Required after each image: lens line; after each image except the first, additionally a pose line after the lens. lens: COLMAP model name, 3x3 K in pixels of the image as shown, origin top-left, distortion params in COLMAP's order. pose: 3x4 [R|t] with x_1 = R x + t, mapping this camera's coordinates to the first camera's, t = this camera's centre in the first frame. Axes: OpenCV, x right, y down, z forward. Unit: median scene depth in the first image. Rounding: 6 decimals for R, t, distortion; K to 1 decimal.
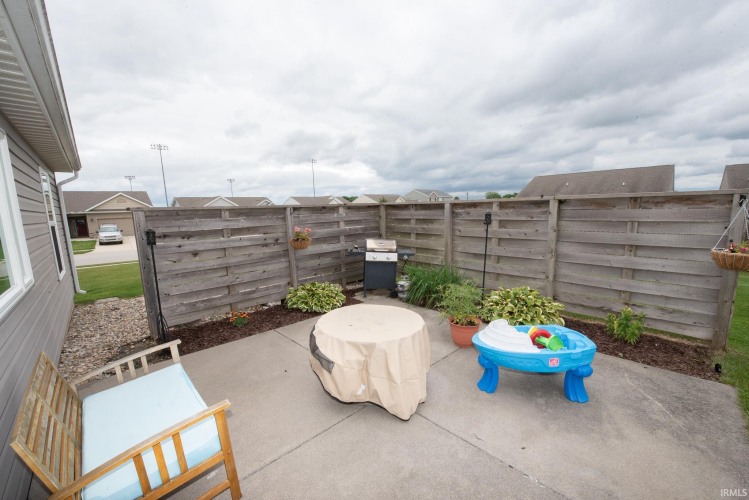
lens RADIAL K [[302.5, 0, 370.4], [0, 302.5, 253.5], [0, 0, 1]] dist [-0.013606, -0.000088]
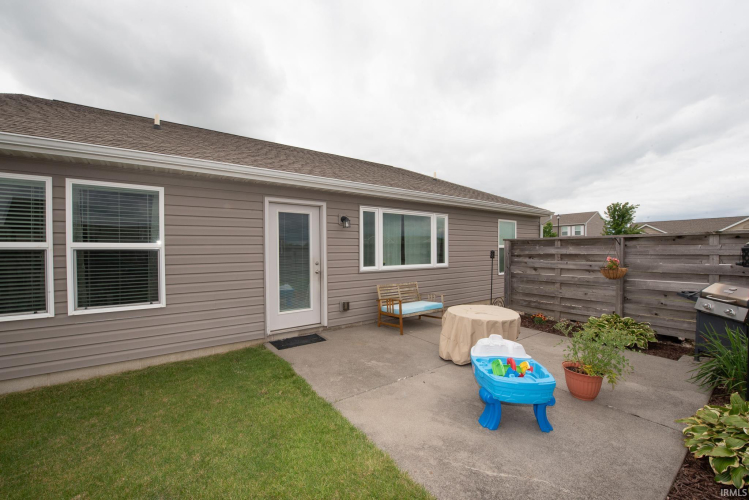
lens RADIAL K [[302.5, 0, 370.4], [0, 302.5, 253.5], [0, 0, 1]] dist [-0.013606, -0.000088]
pose [[-0.143512, 0.049030, -0.988433, 0.981537], [-0.134105, 0.988596, 0.068509, -0.065566], [0.980520, 0.142386, -0.135300, 0.373402]]
